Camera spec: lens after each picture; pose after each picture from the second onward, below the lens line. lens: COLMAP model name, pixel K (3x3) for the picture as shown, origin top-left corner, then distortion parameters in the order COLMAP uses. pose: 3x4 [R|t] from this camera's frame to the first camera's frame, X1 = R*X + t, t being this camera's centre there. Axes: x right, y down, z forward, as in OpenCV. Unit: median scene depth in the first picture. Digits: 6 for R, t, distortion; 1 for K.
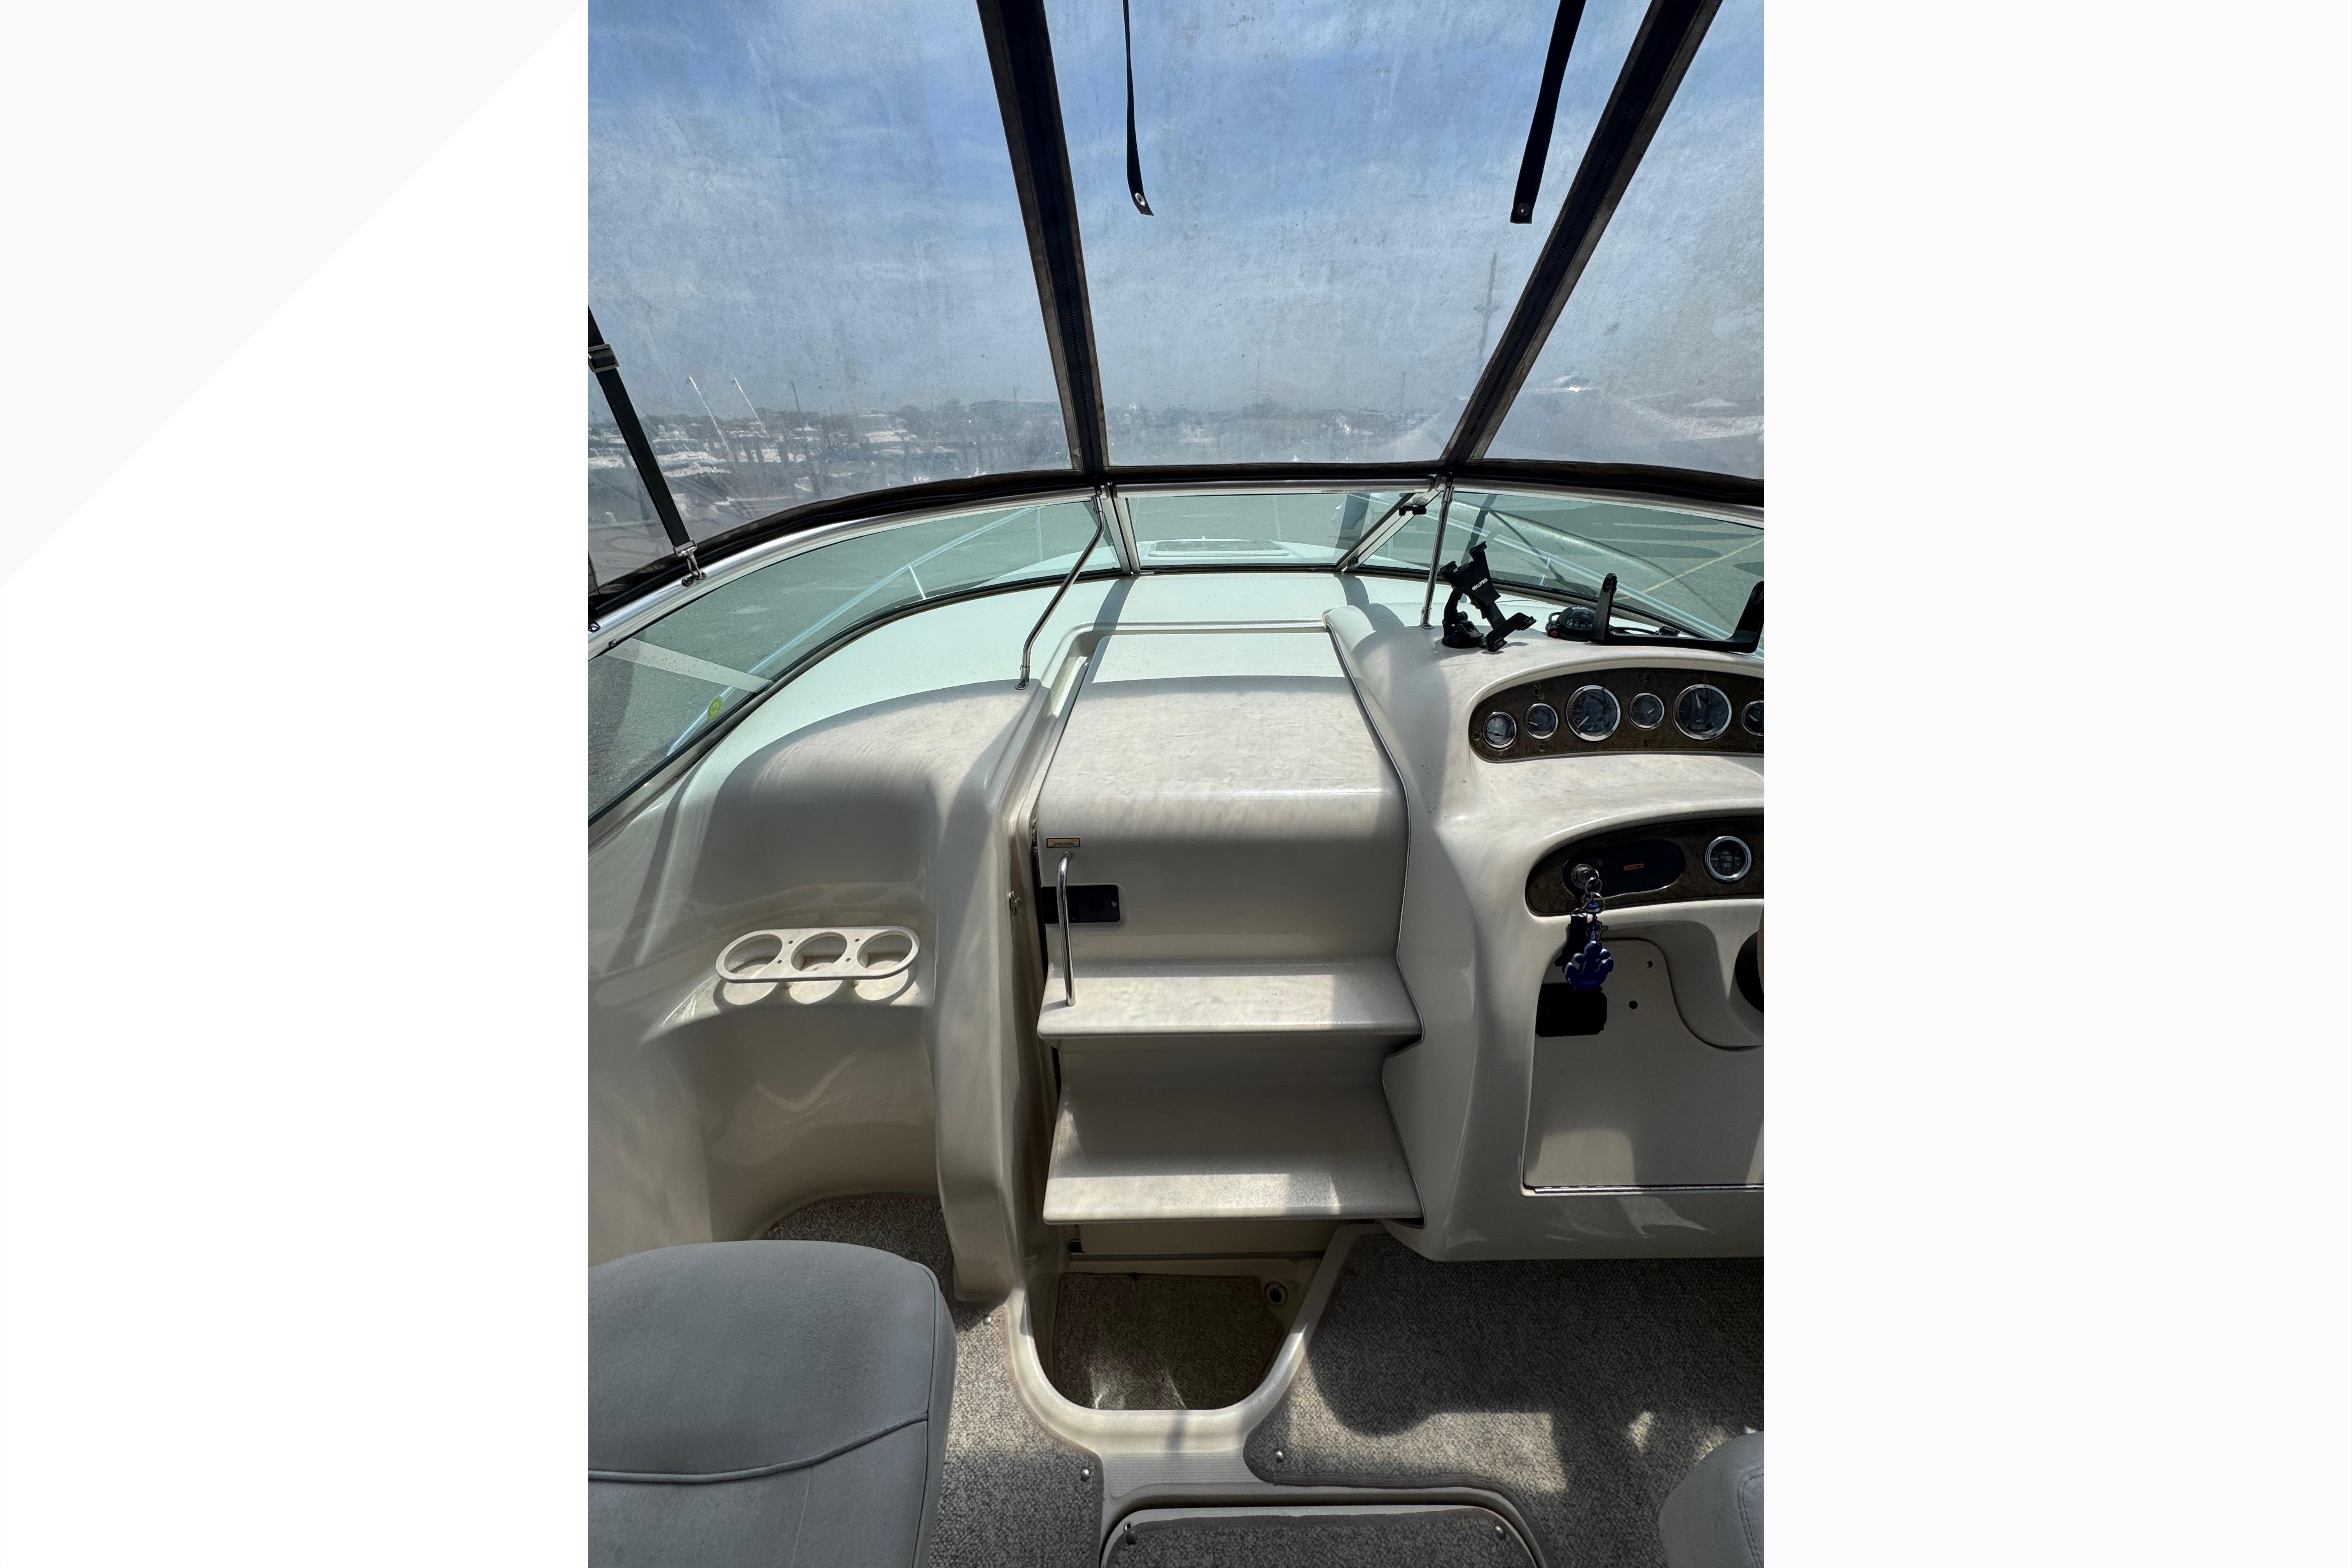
lens RADIAL K [[698.0, 0, 1176.0], [0, 698.0, 784.0], [0, 0, 1]] dist [-0.002548, -0.000109]
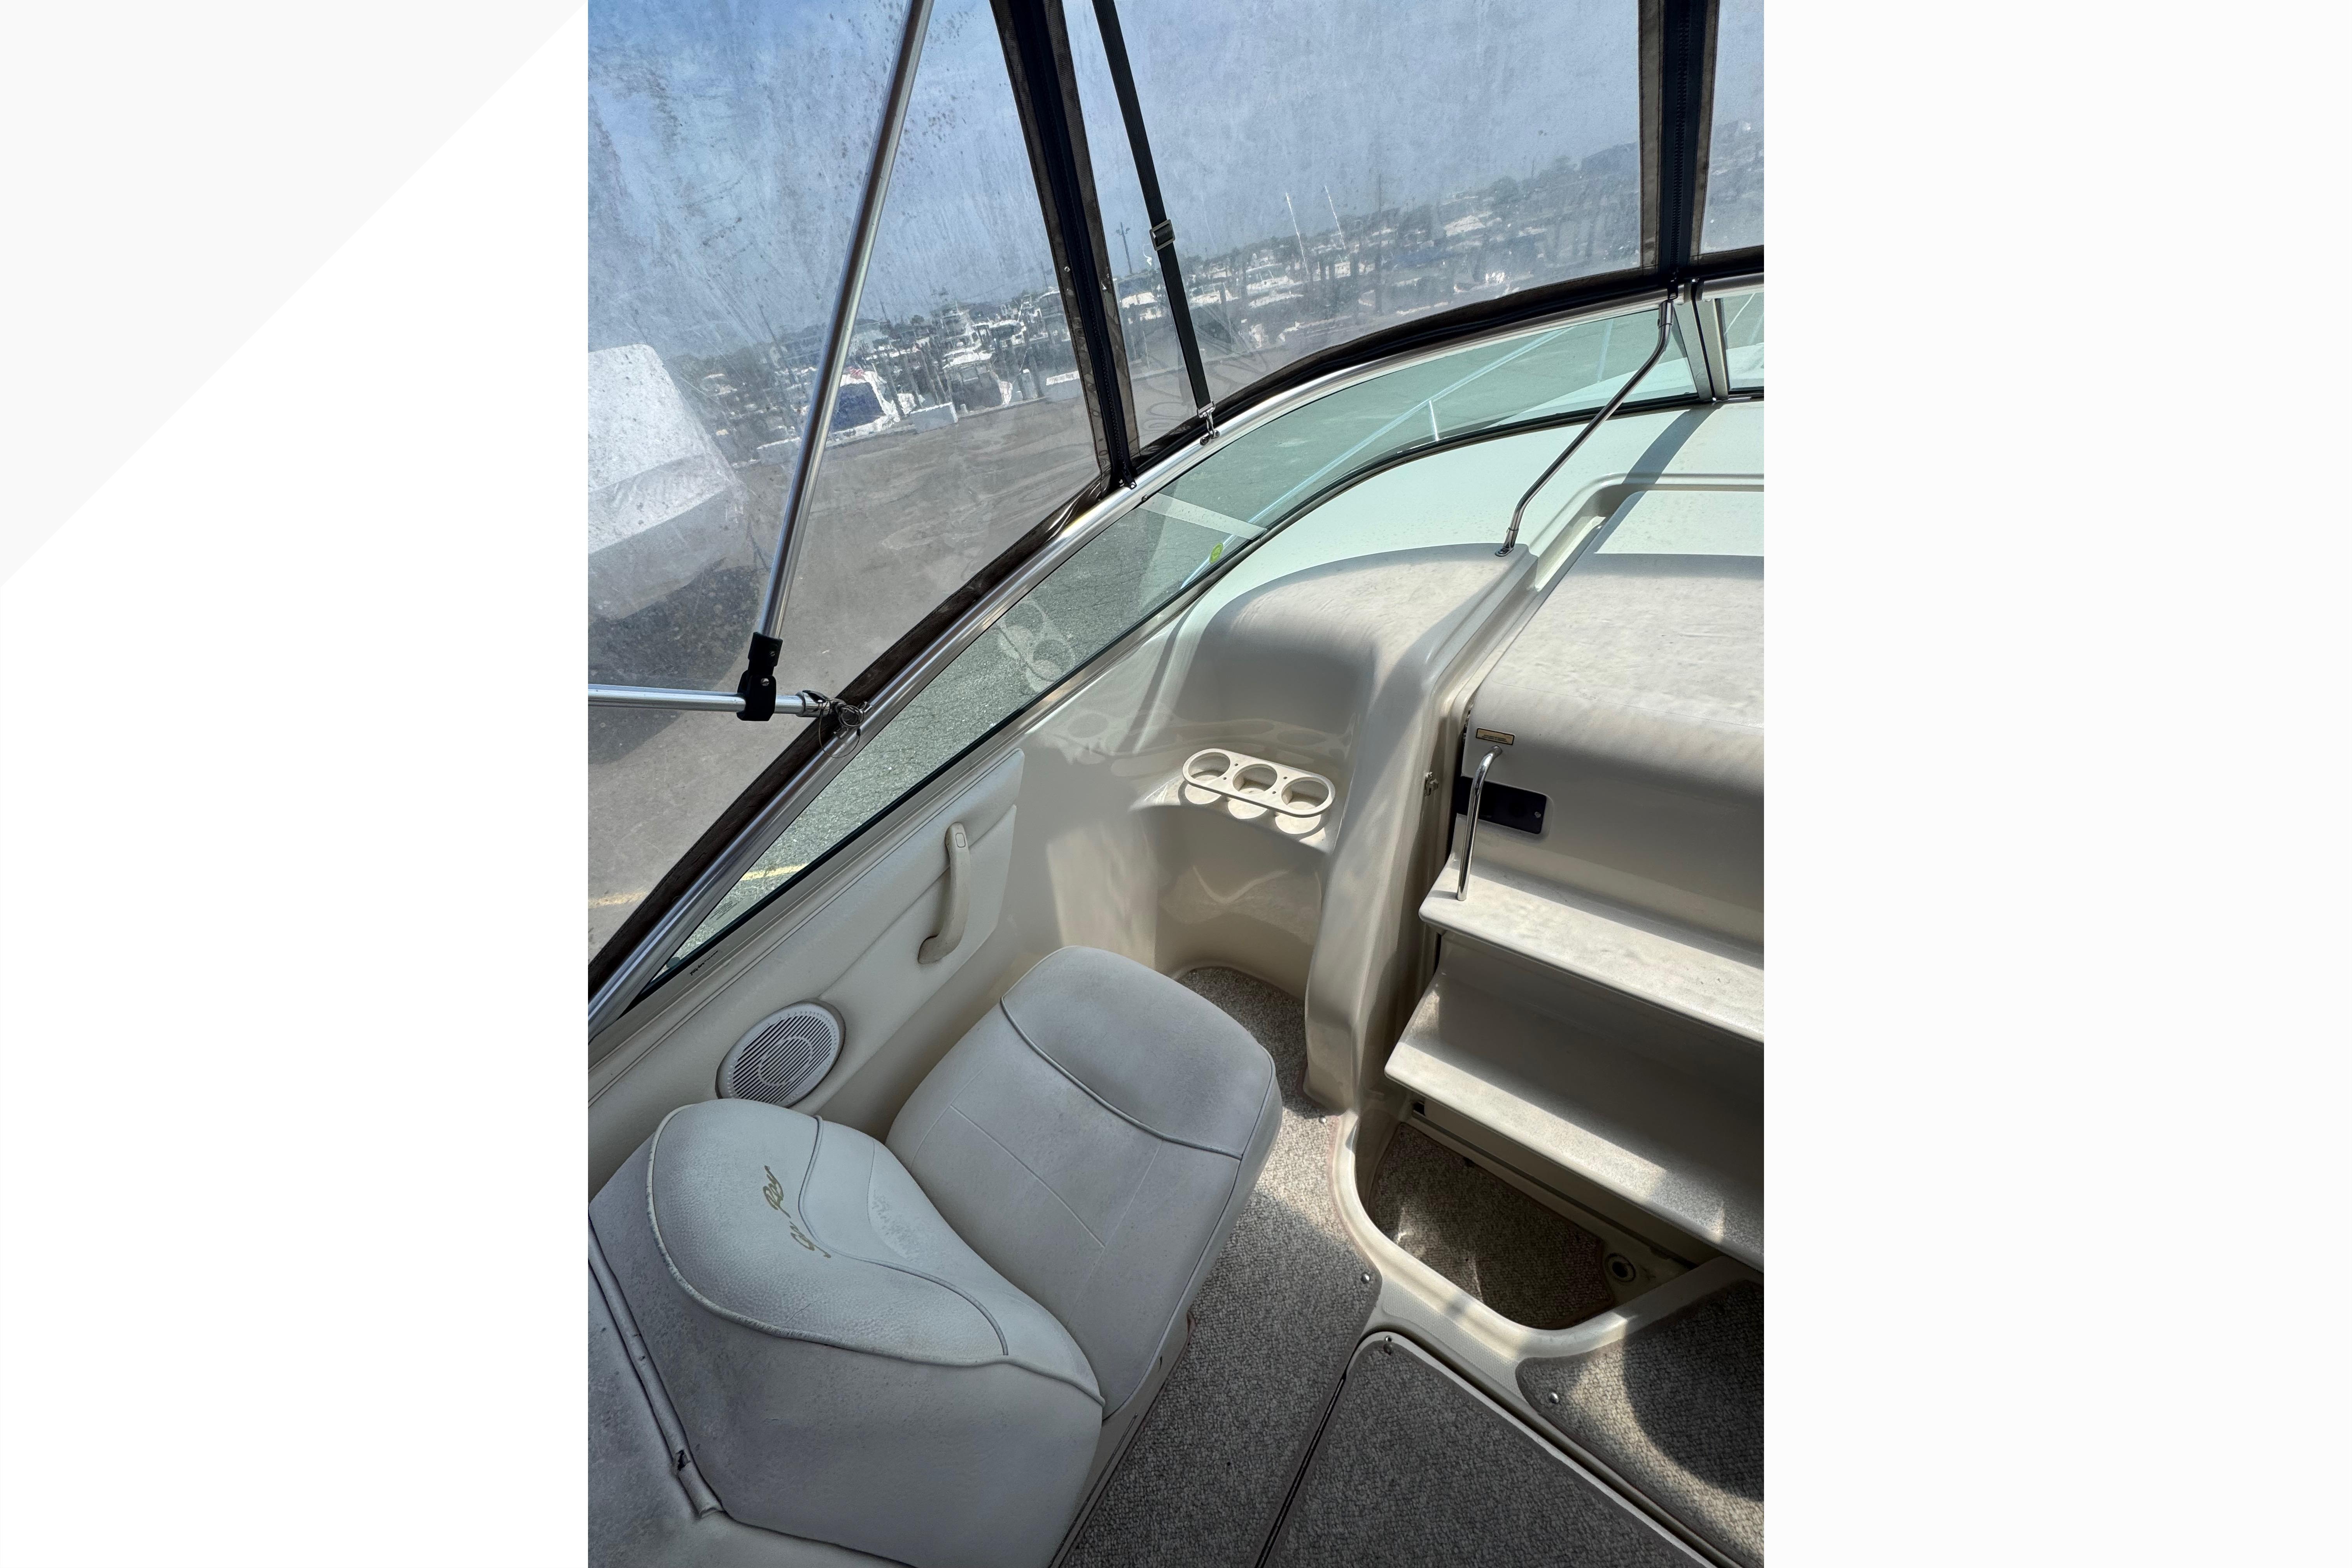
lens RADIAL K [[700.0, 0, 1177.0], [0, 700.0, 786.4], [0, 0, 1]] dist [-0.001171, -0.000067]
pose [[0.772292, 0.271371, -0.574388, 0.062780], [-0.140318, 0.954706, 0.262389, -0.036065], [0.619577, -0.122044, 0.775390, 0.011098]]
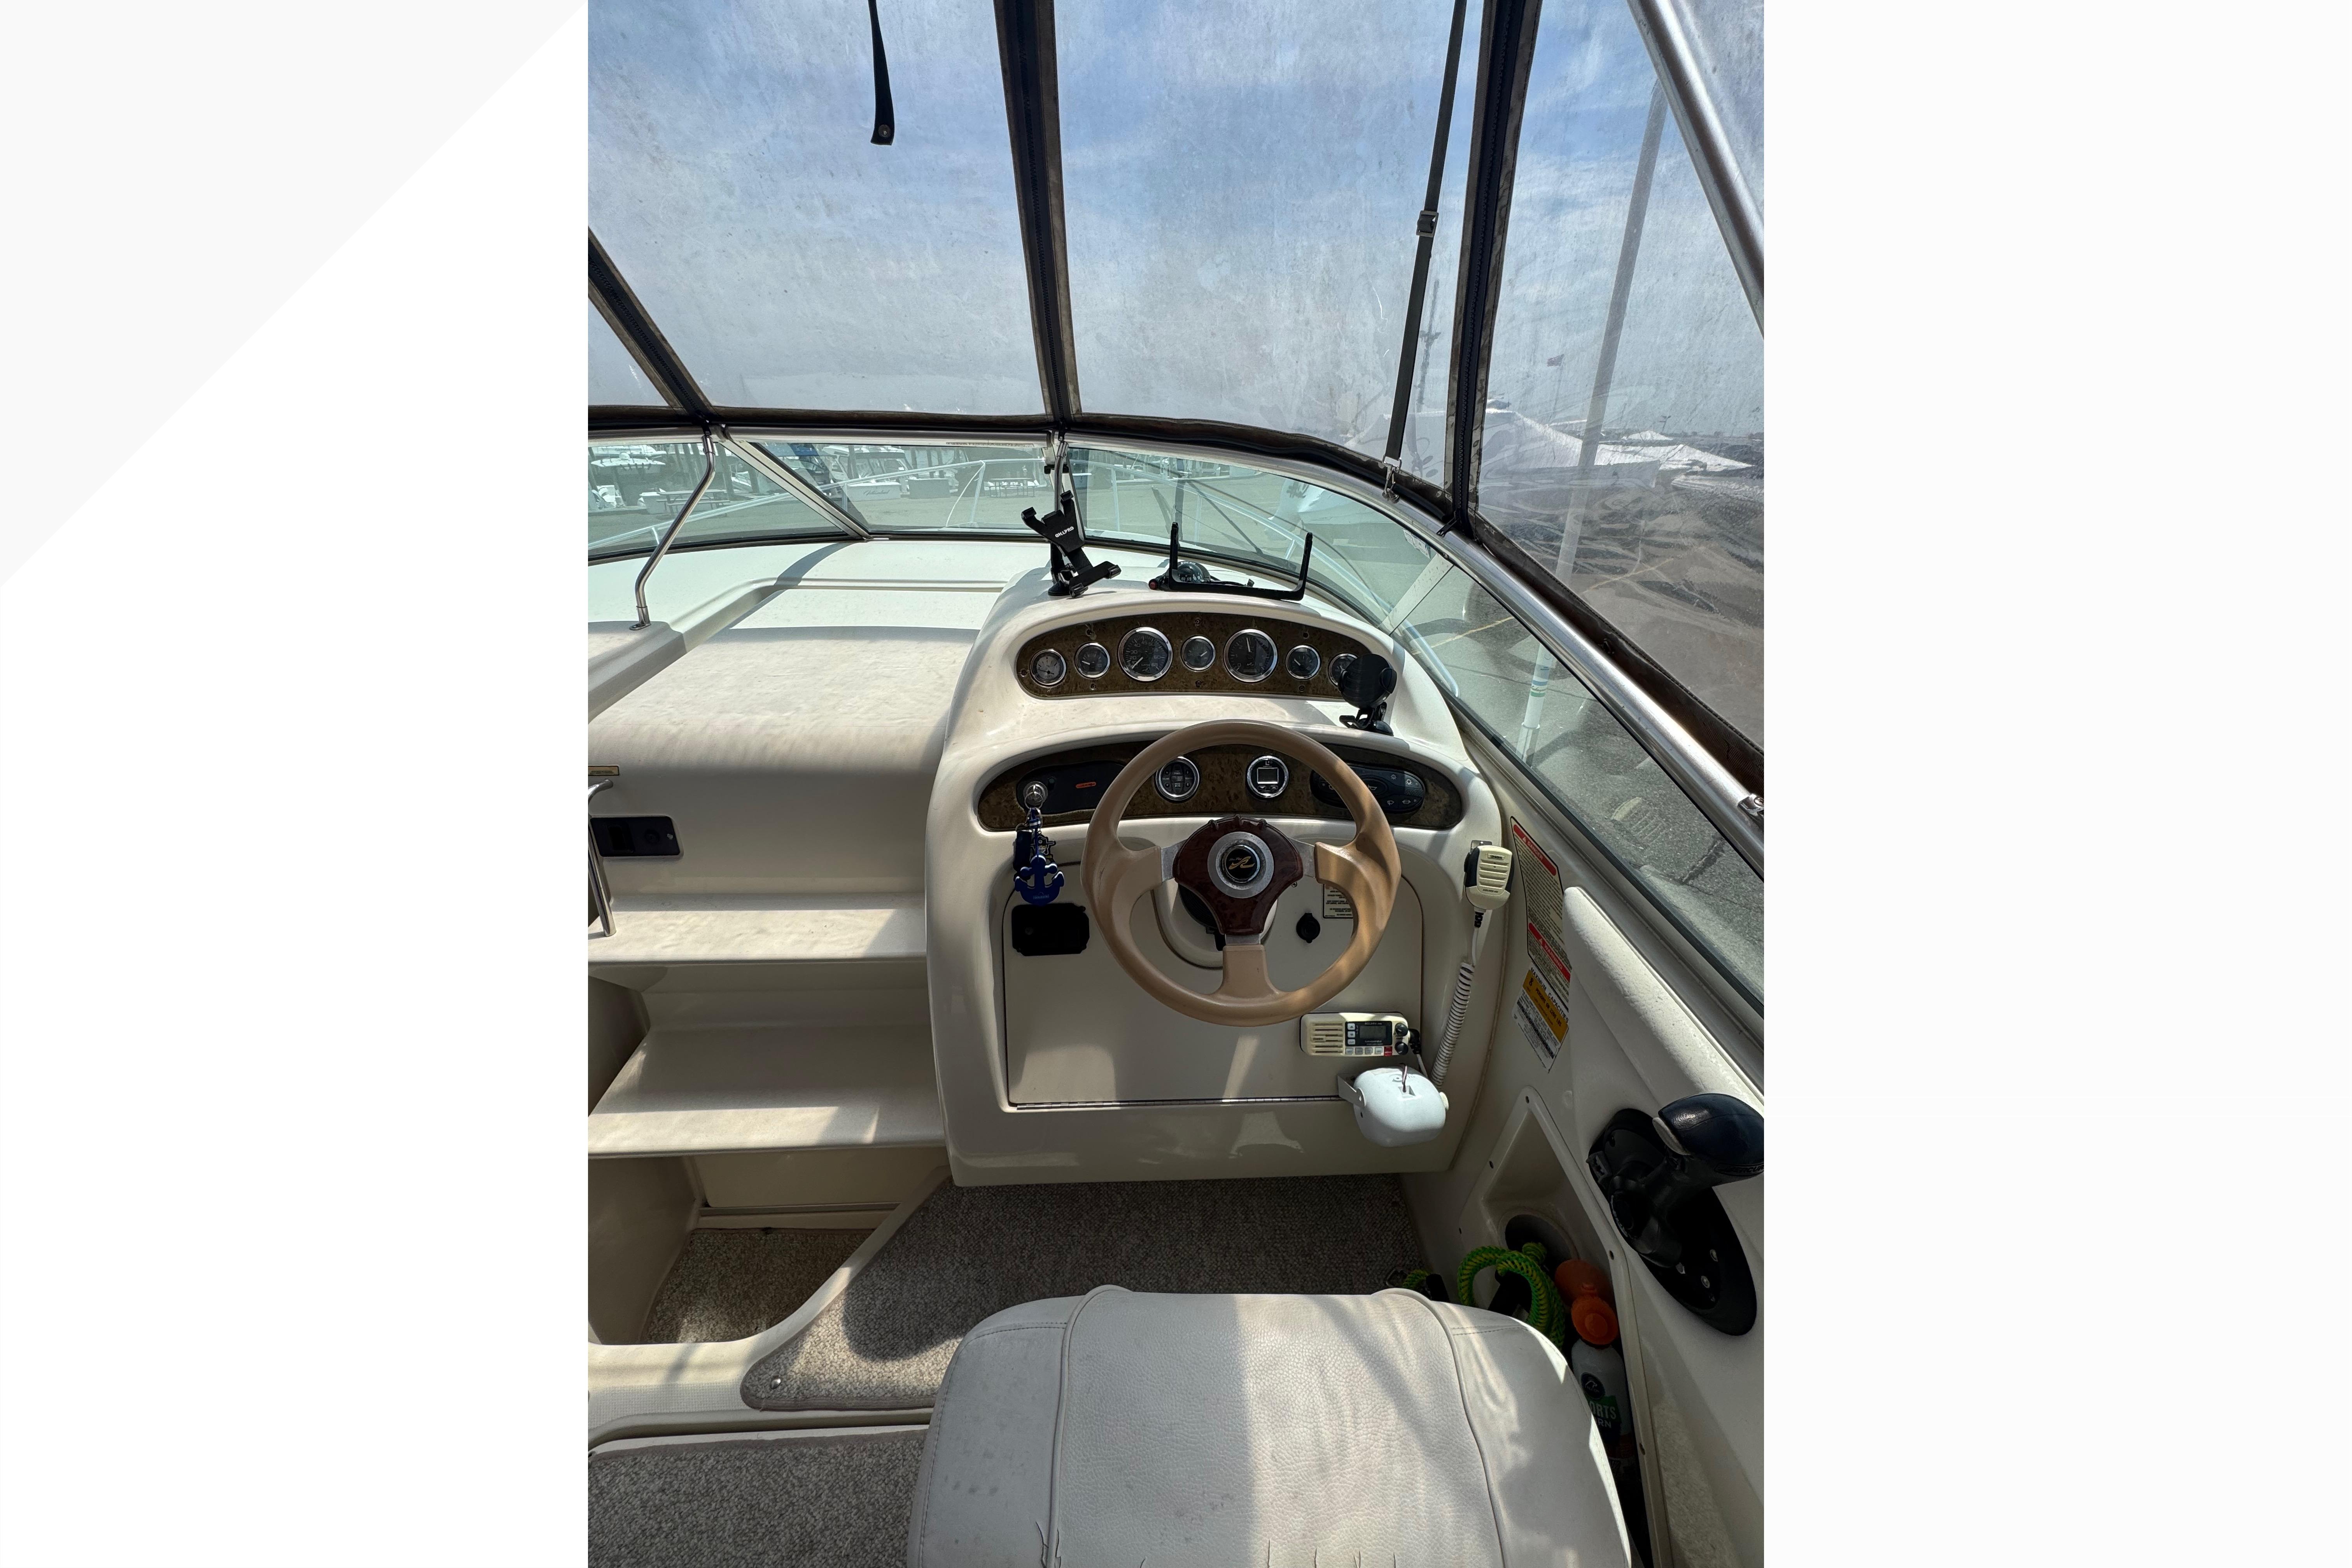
lens RADIAL K [[698.0, 0, 1176.0], [0, 698.0, 784.0], [0, 0, 1]] dist [-0.002548, -0.000109]
pose [[0.998300, 0.013081, 0.056795, 0.584495], [-0.012302, 0.999826, -0.014043, 0.104037], [-0.056969, 0.013320, 0.998287, -0.033114]]
